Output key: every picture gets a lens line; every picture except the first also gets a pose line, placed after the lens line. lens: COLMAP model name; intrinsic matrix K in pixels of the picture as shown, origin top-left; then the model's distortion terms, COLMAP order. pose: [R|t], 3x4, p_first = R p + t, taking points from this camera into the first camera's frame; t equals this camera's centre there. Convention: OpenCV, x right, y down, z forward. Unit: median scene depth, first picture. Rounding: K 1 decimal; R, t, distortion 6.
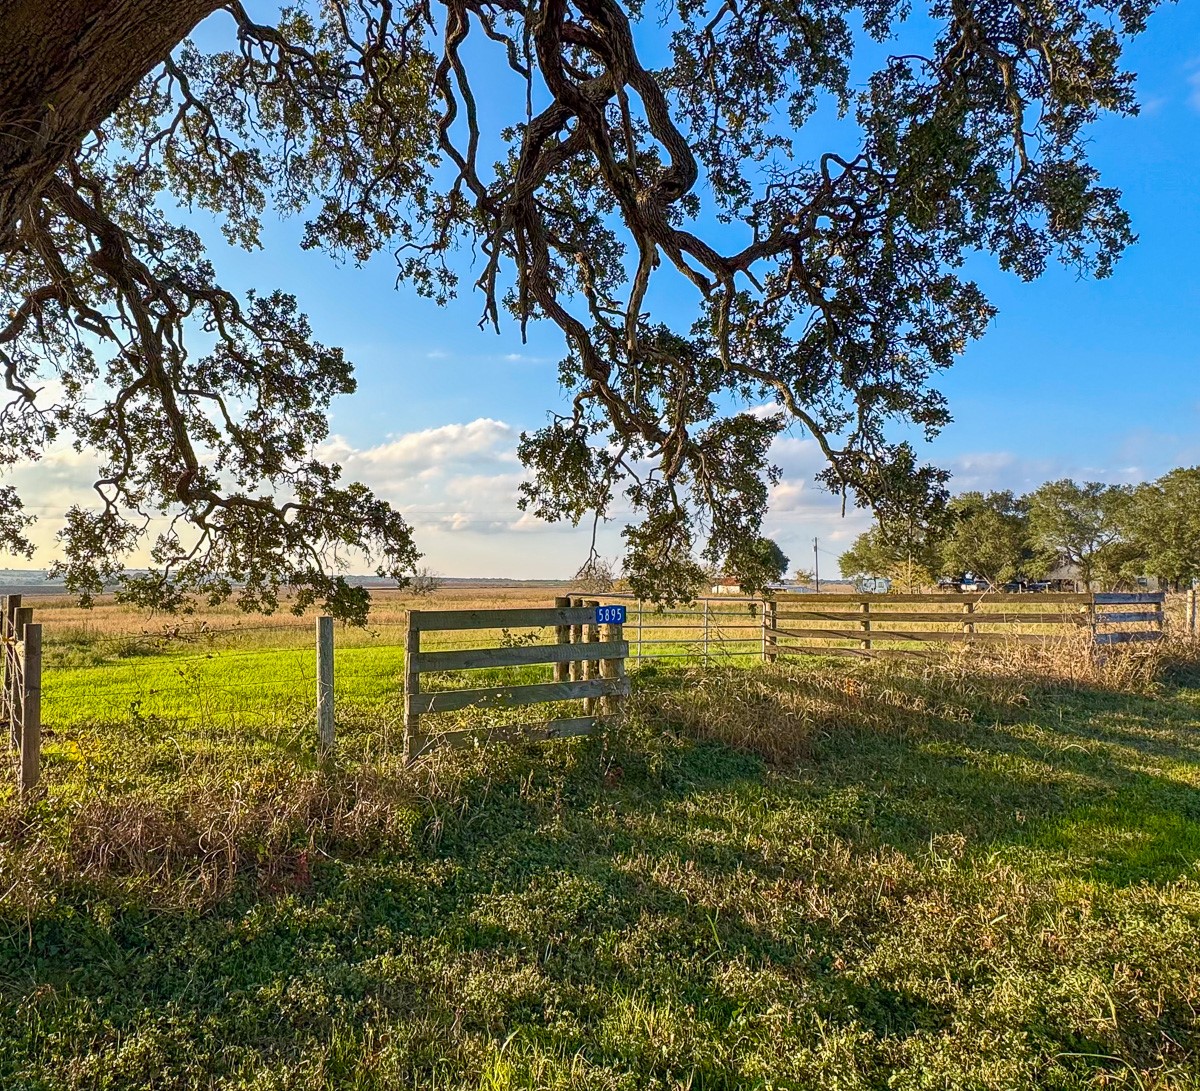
lens RADIAL K [[542.0, 0, 597.4], [0, 542.0, 549.9], [0, 0, 1]] dist [0.000828, 0.000065]
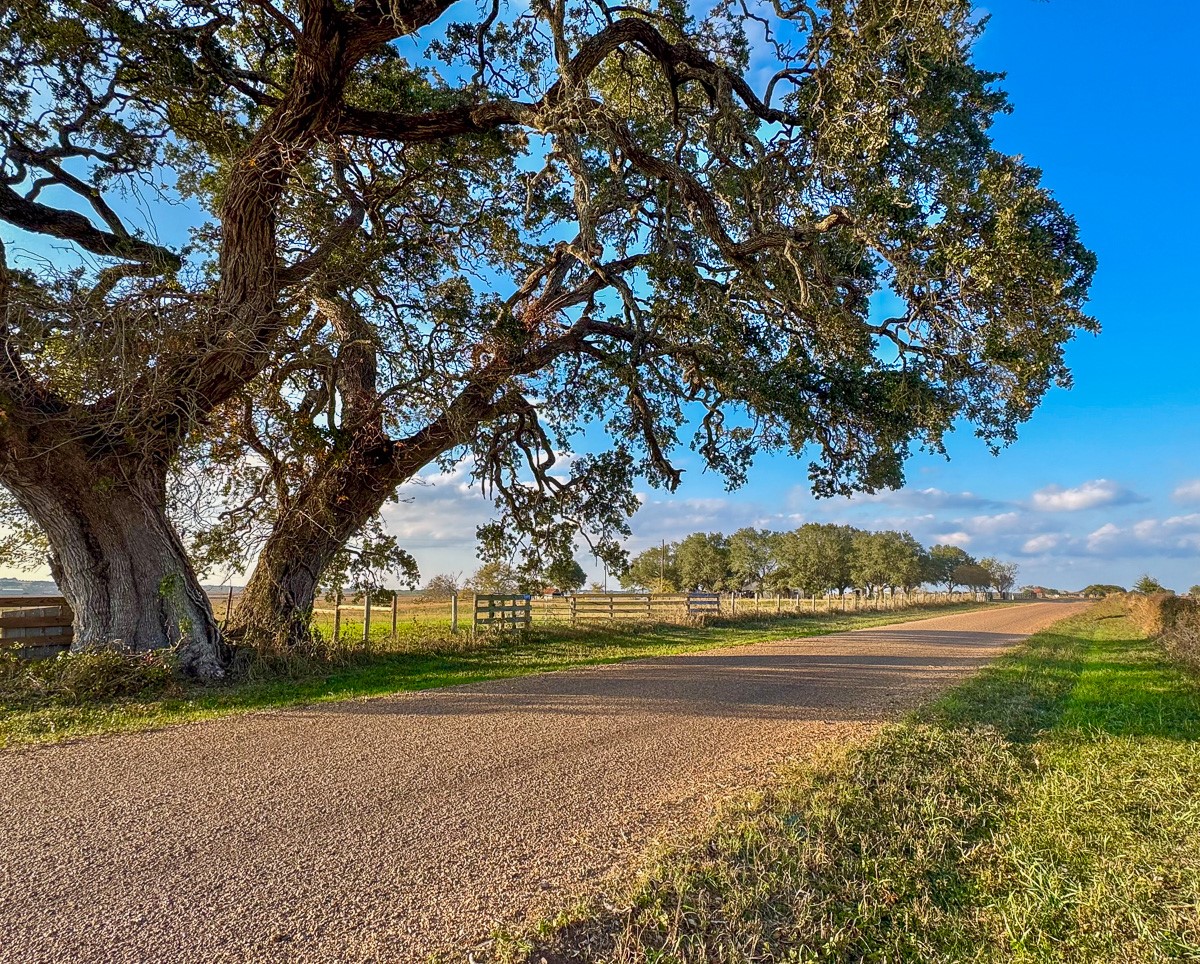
lens RADIAL K [[680.3, 0, 600.0], [0, 680.3, 480.9], [0, 0, 1]] dist [0.000026, 0.000026]
pose [[0.940538, 0.057112, 0.334853, -0.656596], [-0.020322, 0.993460, -0.112361, -0.083718], [-0.339080, 0.098875, 0.935547, -2.064219]]
